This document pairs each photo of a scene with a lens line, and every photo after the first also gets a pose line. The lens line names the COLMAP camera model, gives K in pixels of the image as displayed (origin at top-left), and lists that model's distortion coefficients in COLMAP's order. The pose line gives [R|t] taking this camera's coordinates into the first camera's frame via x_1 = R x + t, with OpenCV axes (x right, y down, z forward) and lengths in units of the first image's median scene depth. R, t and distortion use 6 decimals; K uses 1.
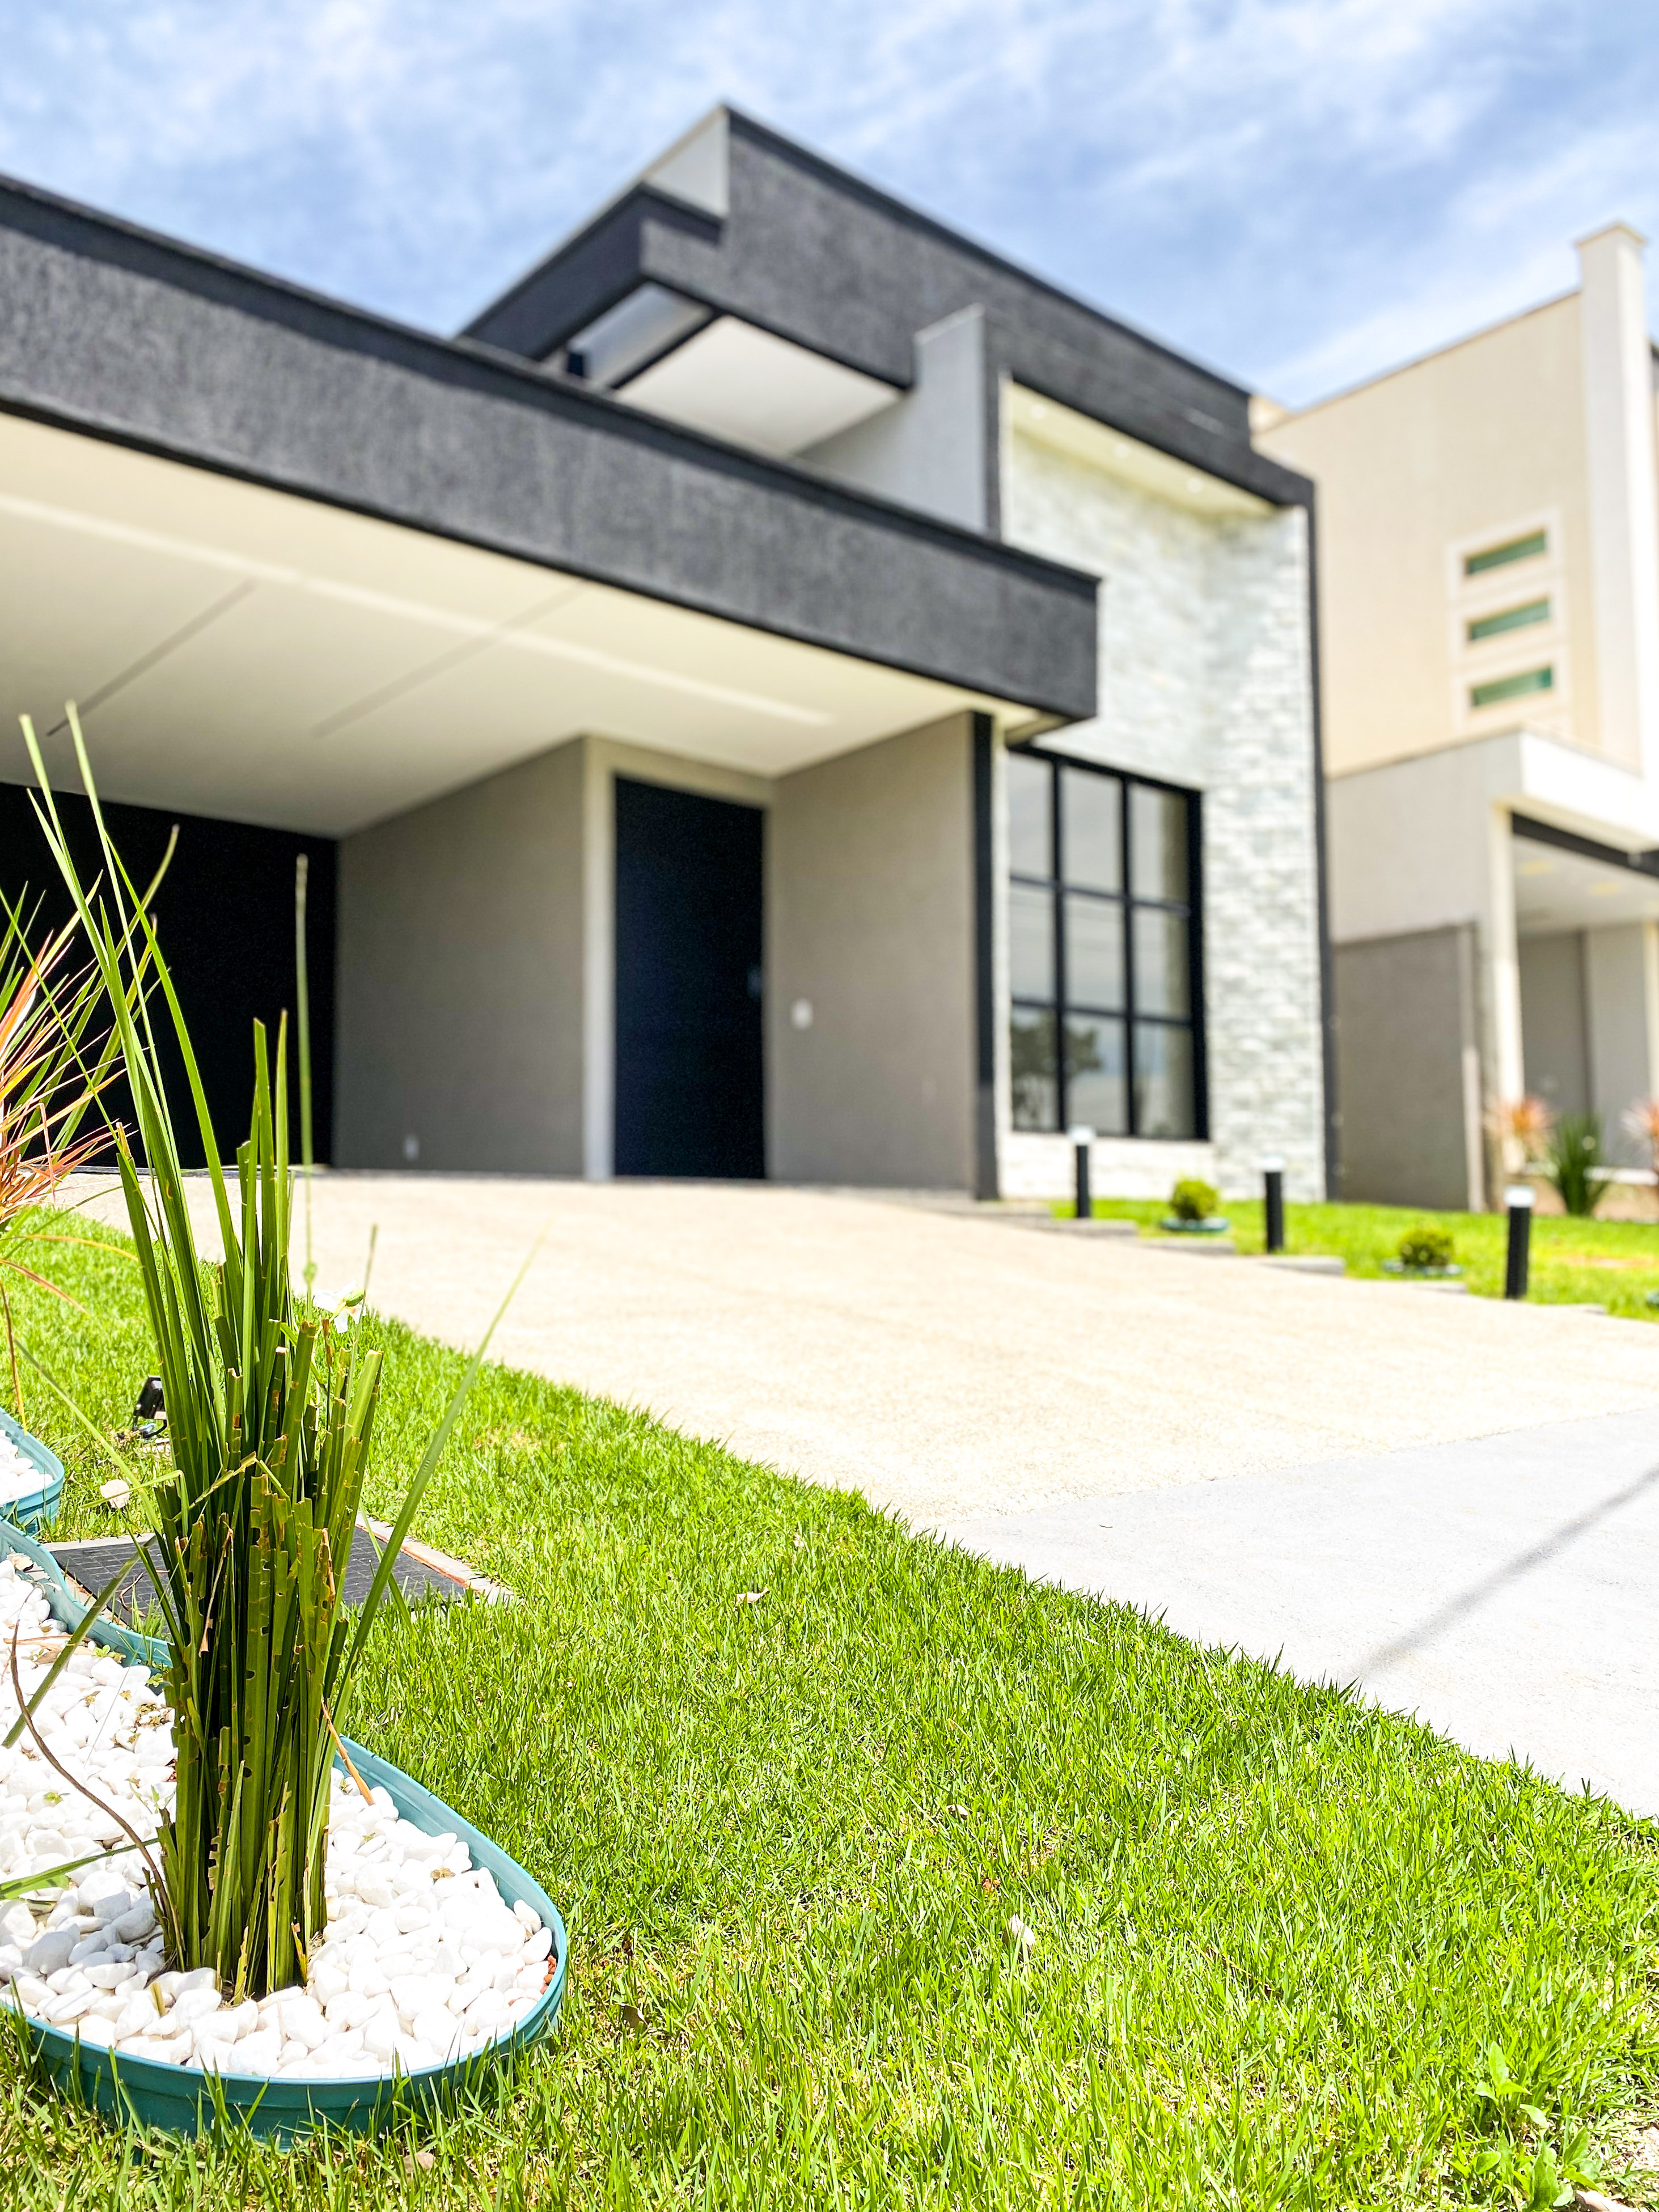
lens RADIAL K [[1759.2, 0, 829.5], [0, 1759.2, 1106.0], [0, 0, 1]] dist [0.007093, -0.007438]
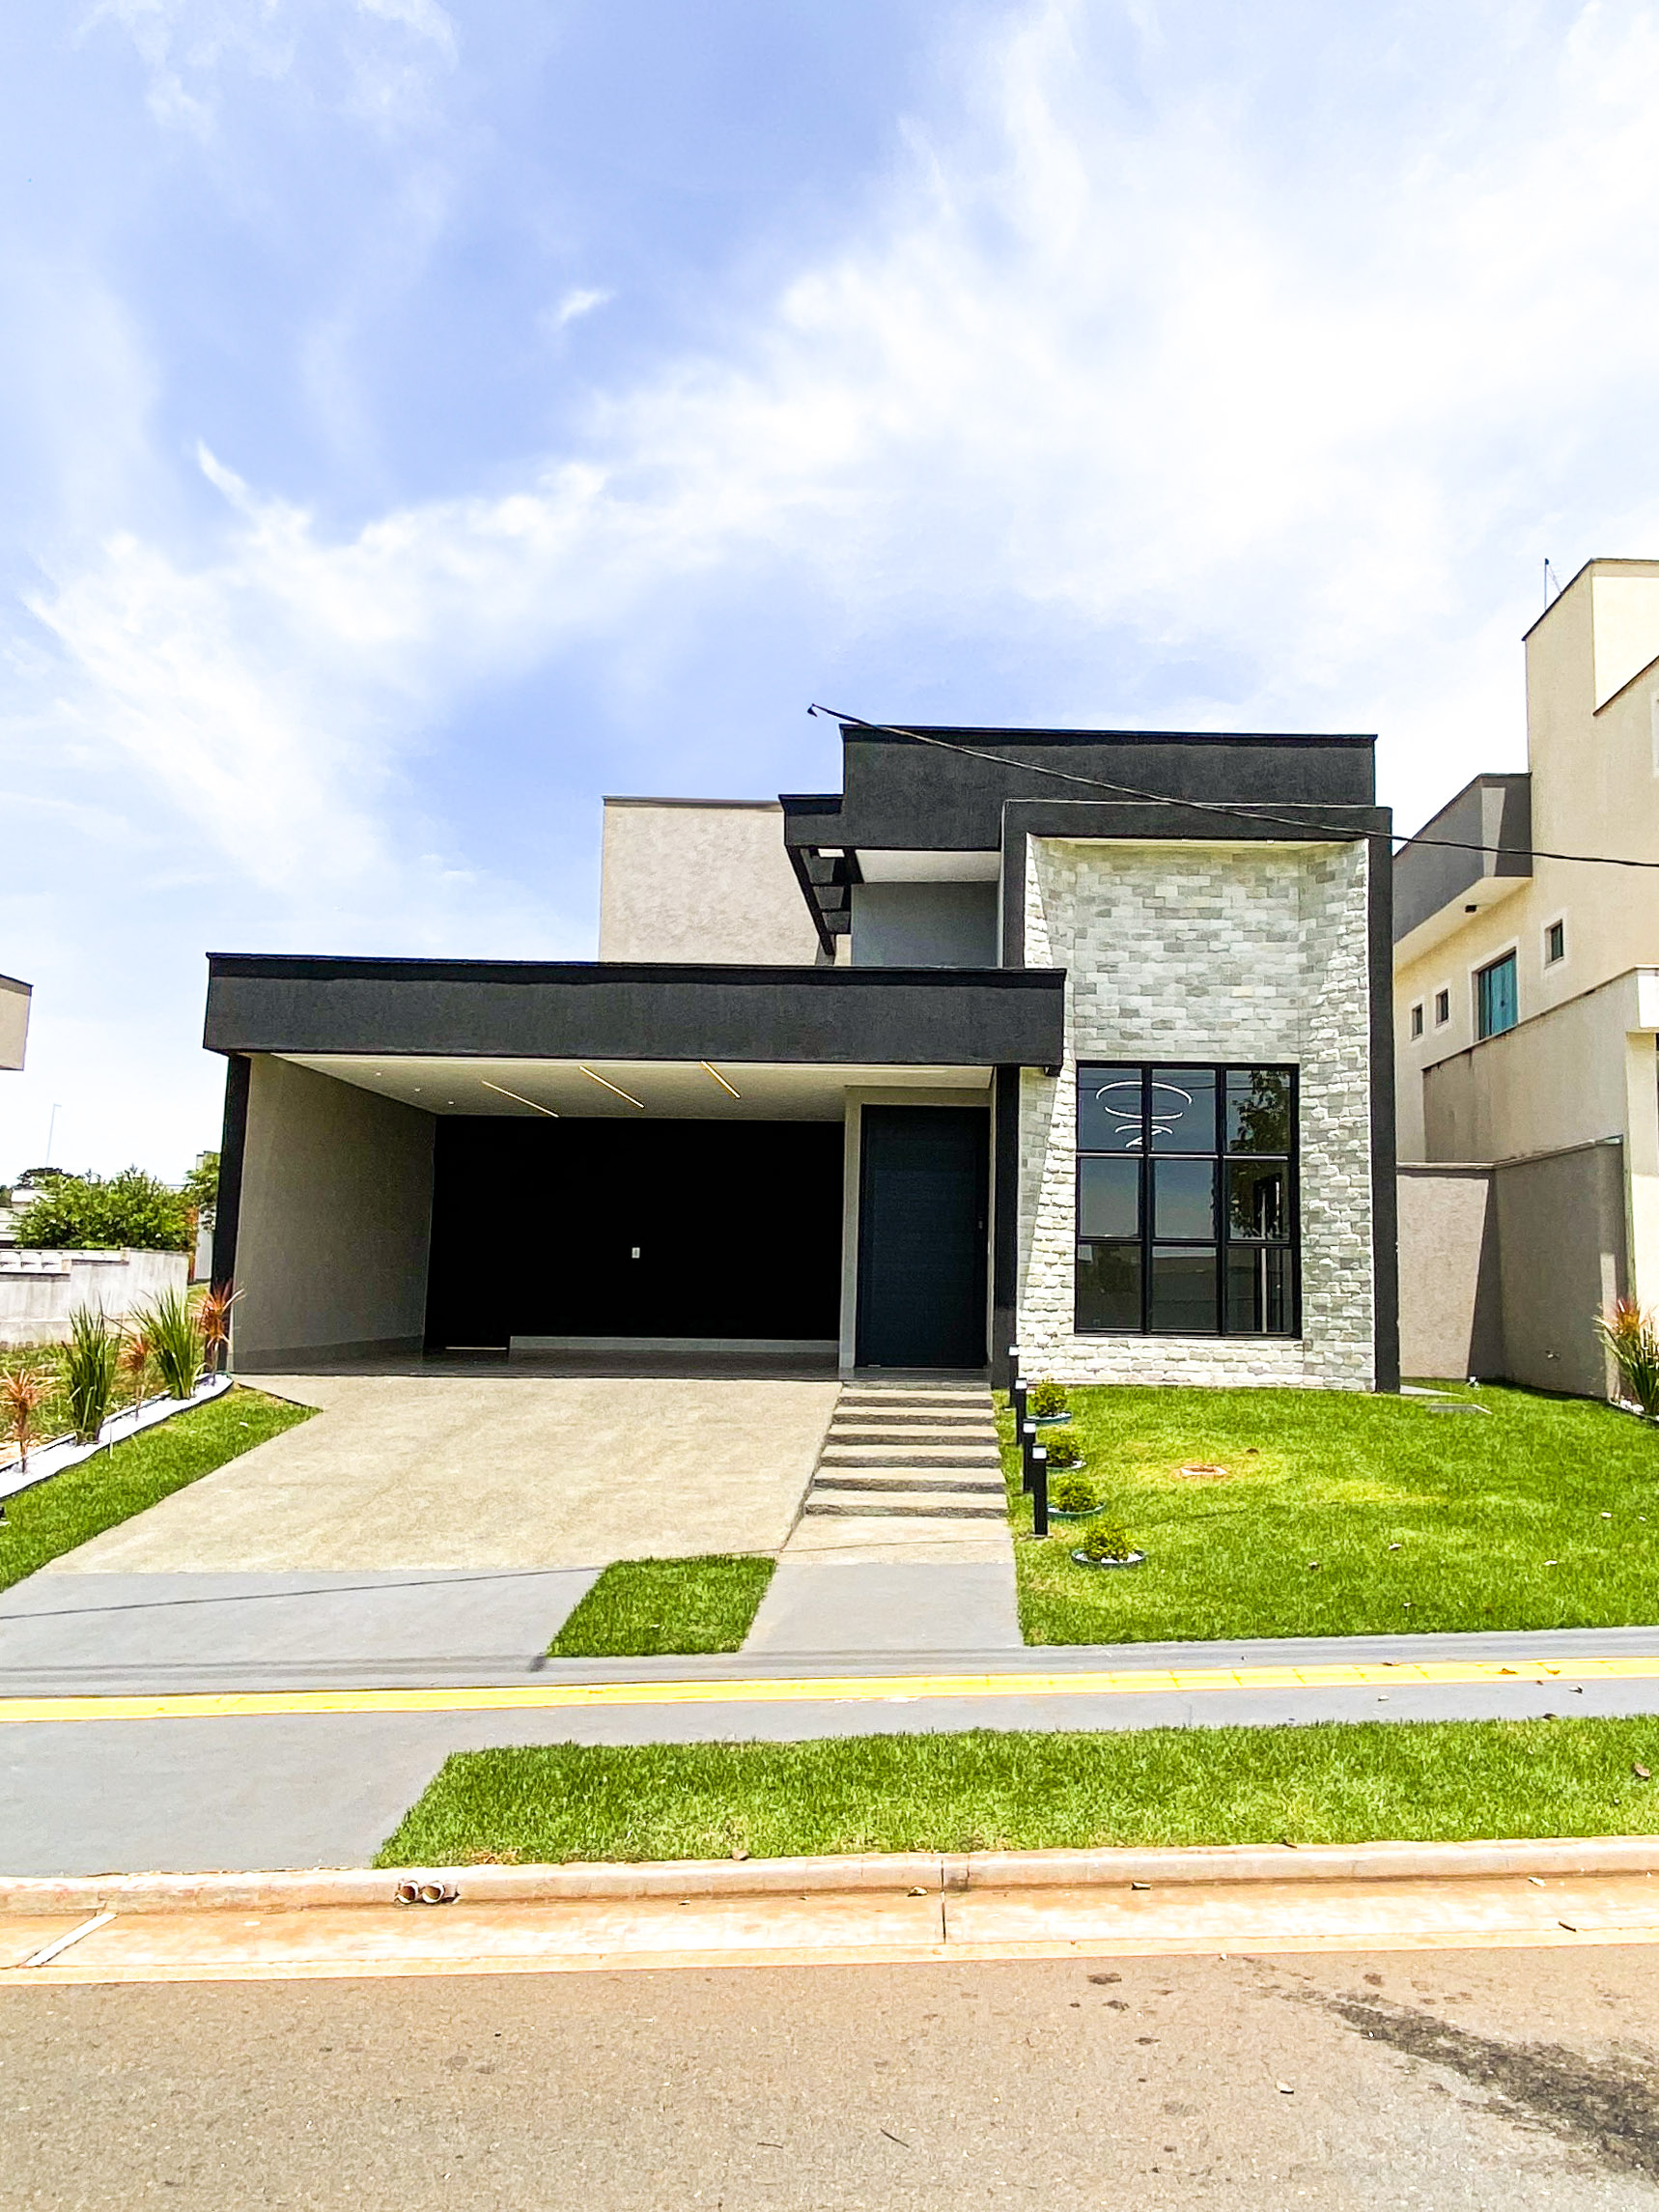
lens RADIAL K [[1550.1, 0, 951.4], [0, 1550.1, 1103.5], [0, 0, 1]] dist [0.109134, -0.000211]
pose [[0.764665, -0.057776, -0.641833, 0.770298], [0.035743, 0.998242, -0.047275, -0.106621], [0.643437, 0.013208, 0.765386, -0.059173]]
